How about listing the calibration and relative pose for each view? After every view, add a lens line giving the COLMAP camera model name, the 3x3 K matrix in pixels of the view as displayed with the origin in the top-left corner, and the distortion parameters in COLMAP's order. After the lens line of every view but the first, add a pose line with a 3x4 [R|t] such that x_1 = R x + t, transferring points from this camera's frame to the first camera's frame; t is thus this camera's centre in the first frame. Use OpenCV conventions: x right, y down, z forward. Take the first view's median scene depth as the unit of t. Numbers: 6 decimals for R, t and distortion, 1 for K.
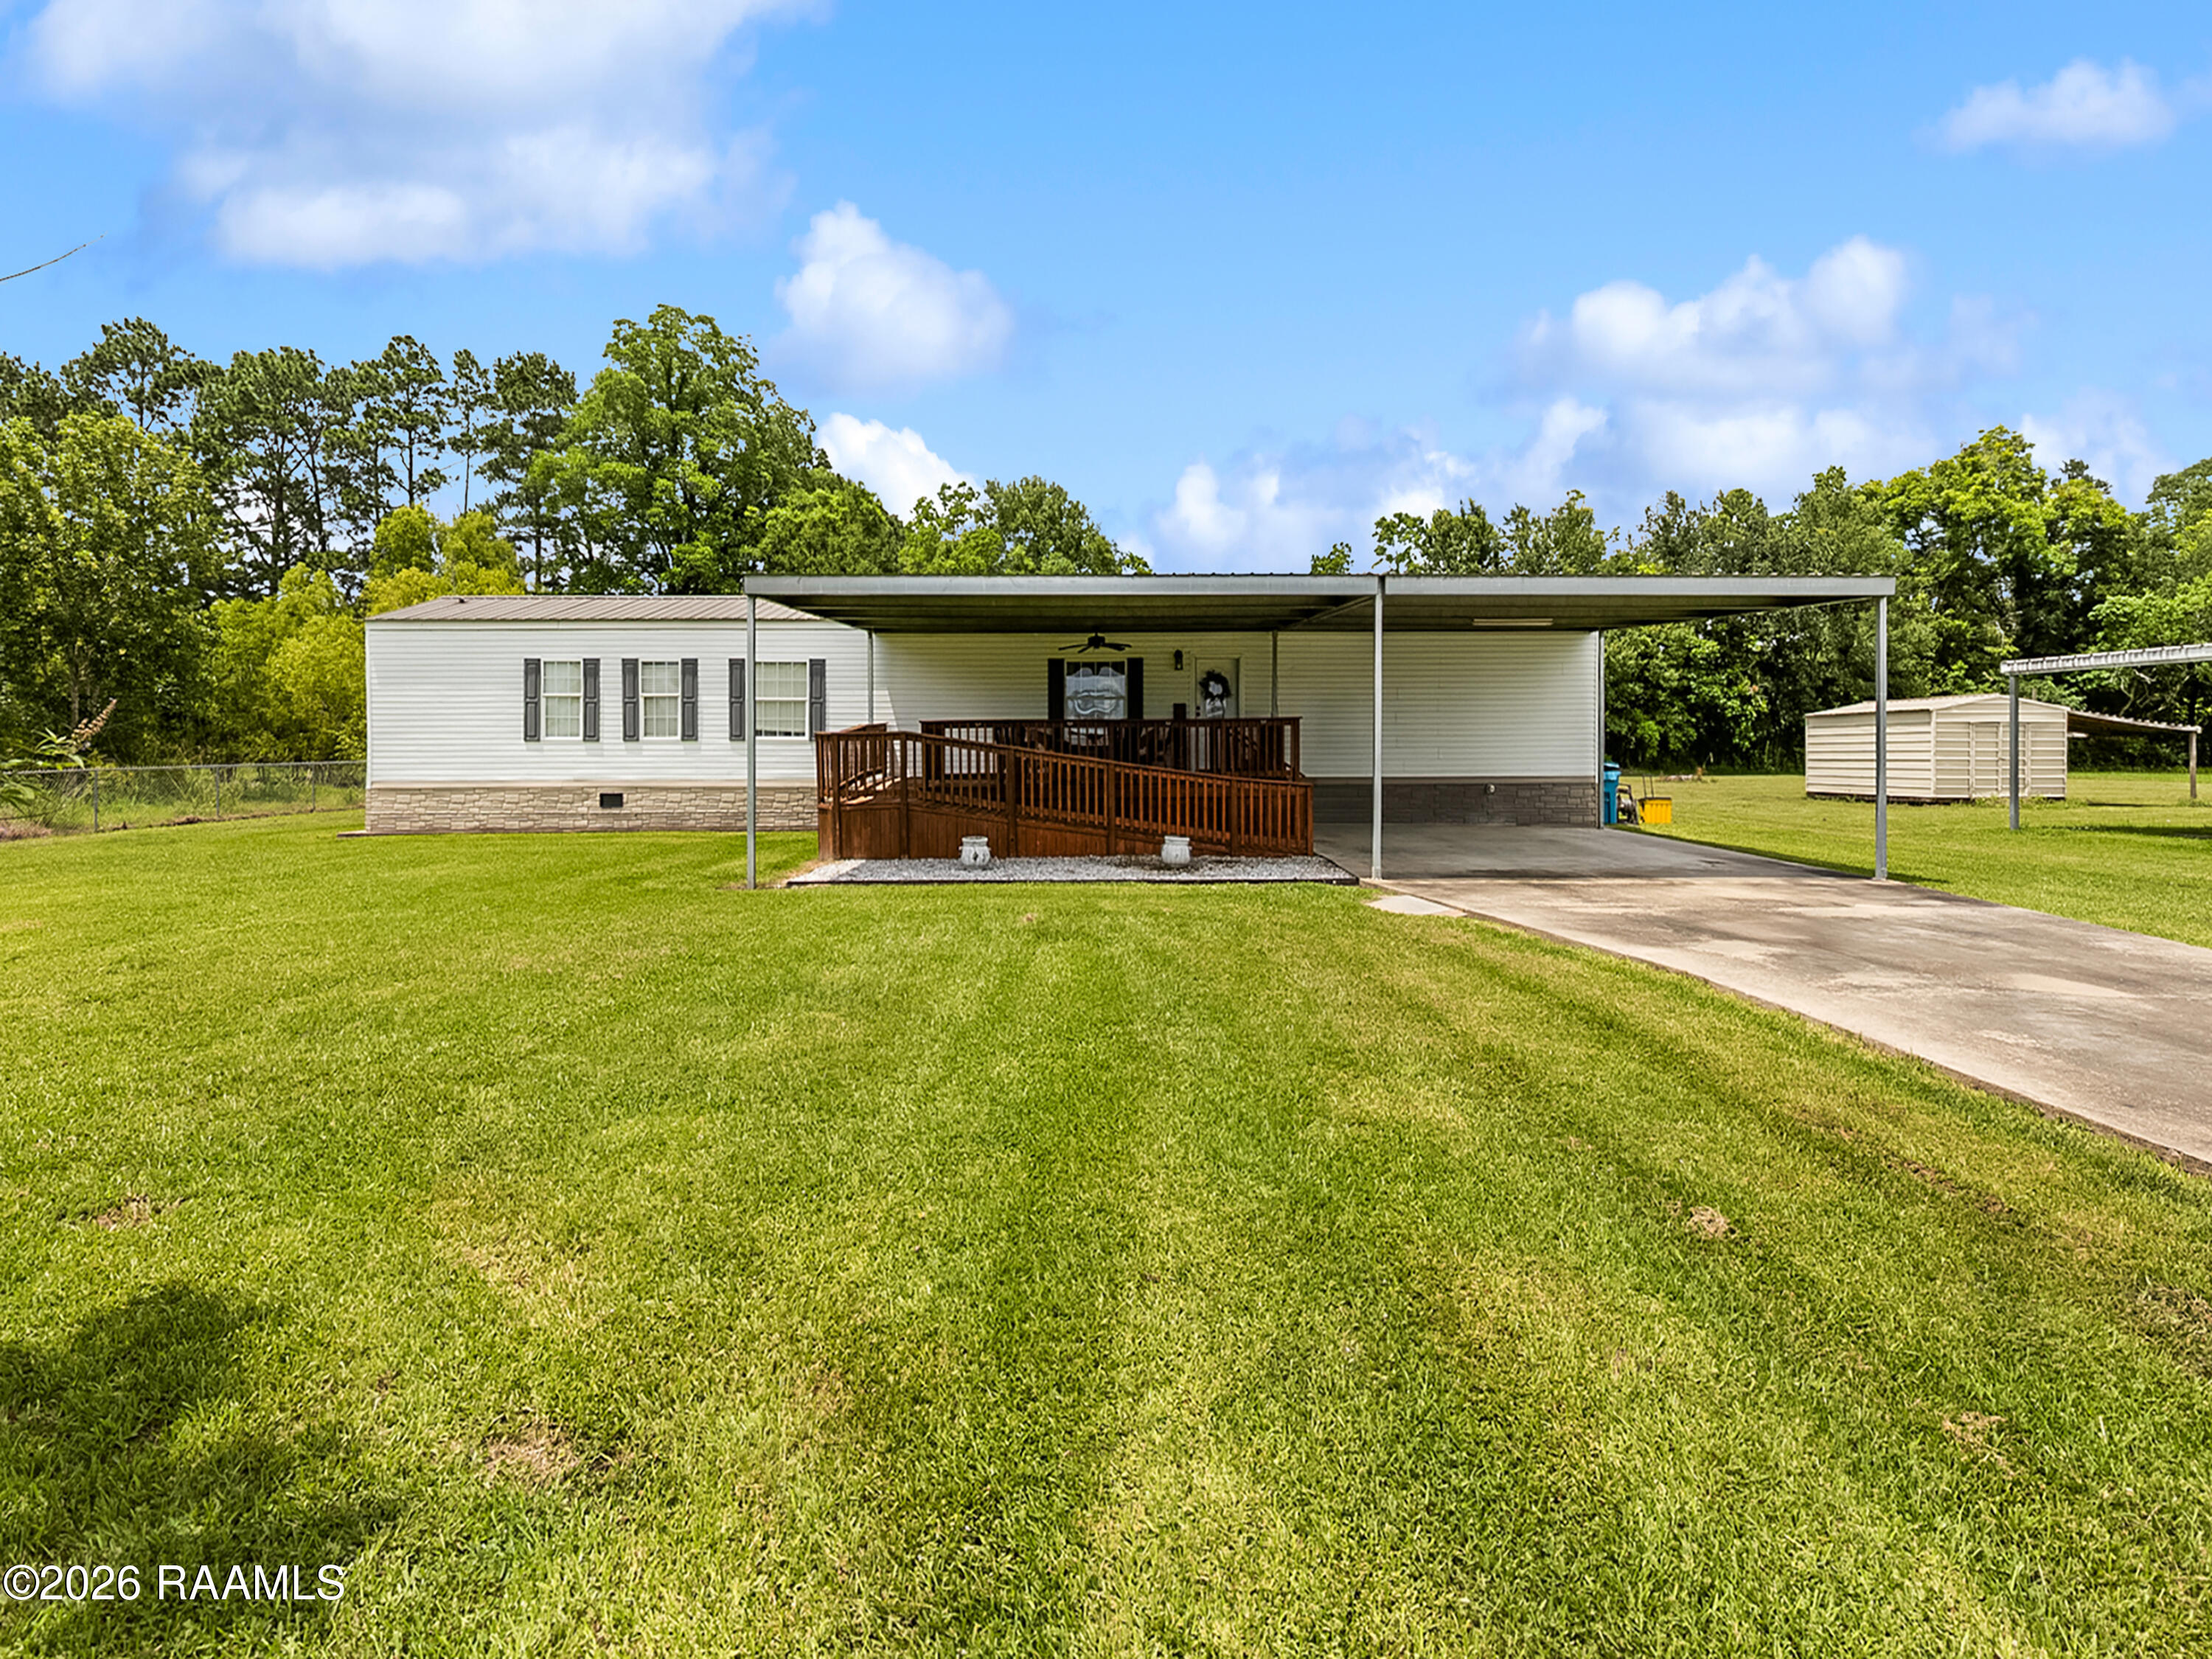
lens RADIAL K [[1032.4, 0, 1104.5], [0, 1032.4, 798.9], [0, 0, 1]] dist [-0.004411, -0.000202]
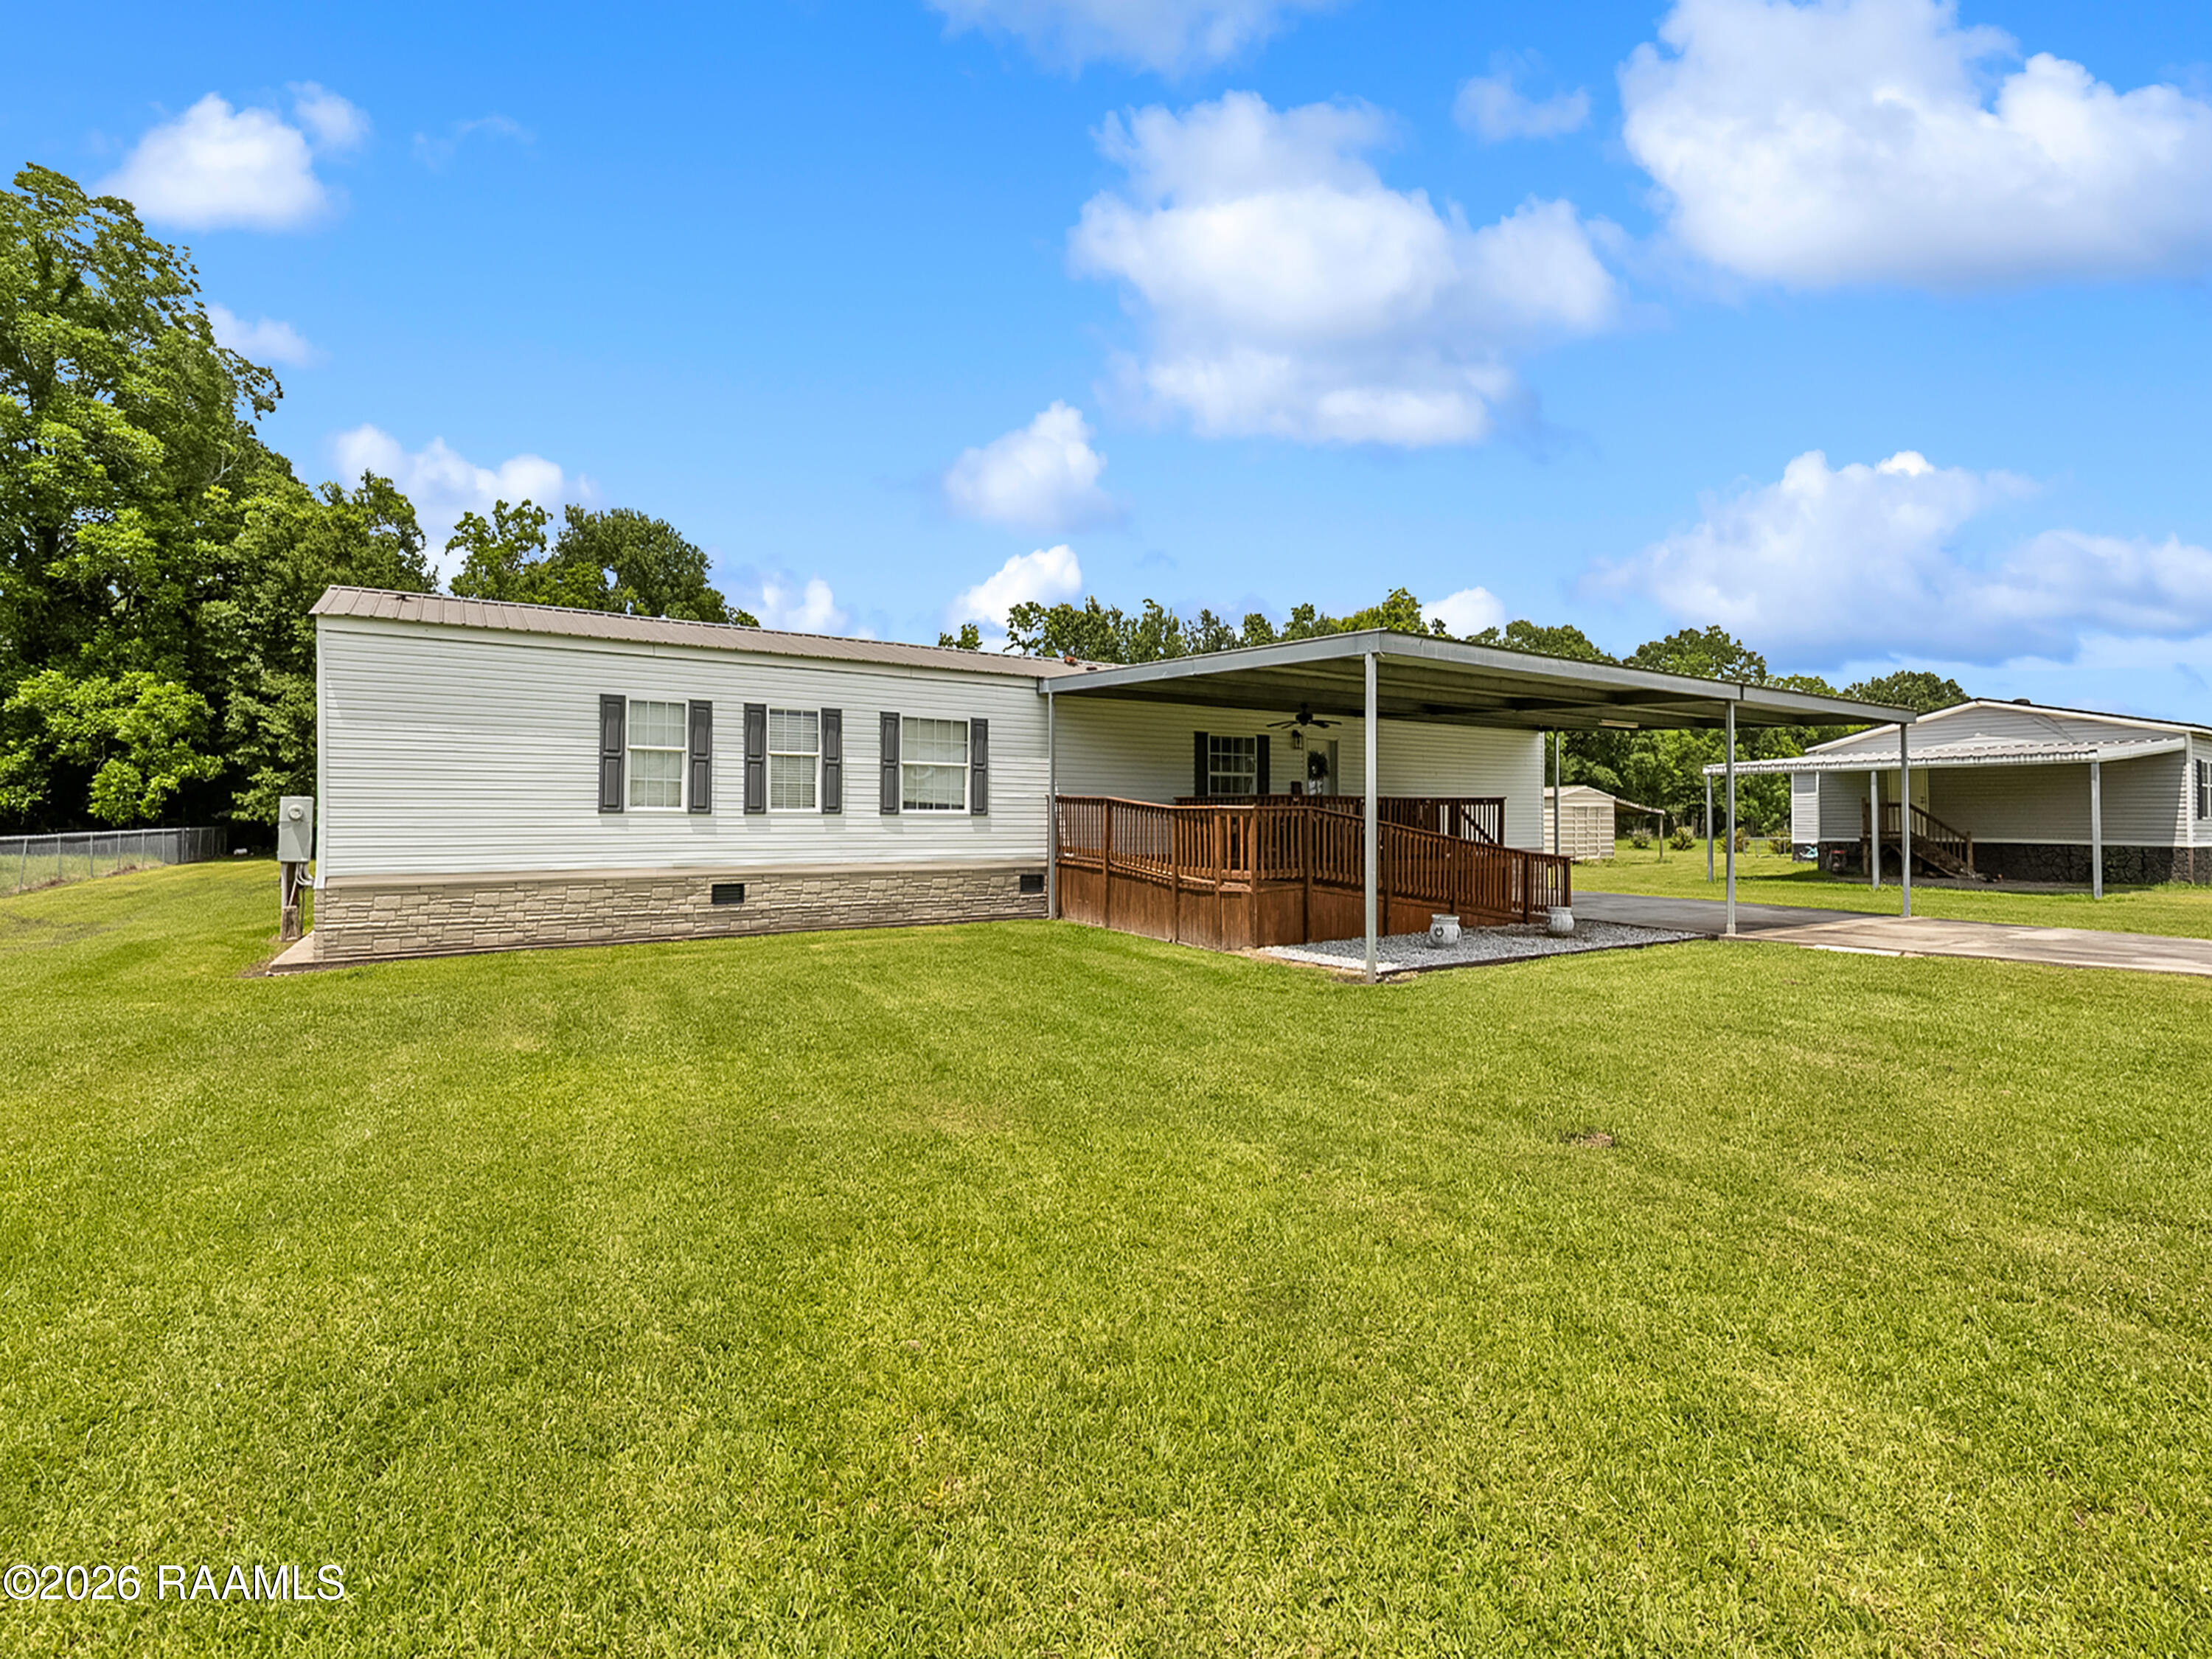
lens RADIAL K [[1019.8, 0, 1101.3], [0, 1019.8, 853.2], [0, 0, 1]] dist [0.002486, 0.000444]
pose [[0.849906, -0.013140, 0.526771, -0.635254], [0.023683, 0.999631, -0.013275, -0.011667], [-0.526402, 0.023757, 0.849904, 0.238409]]
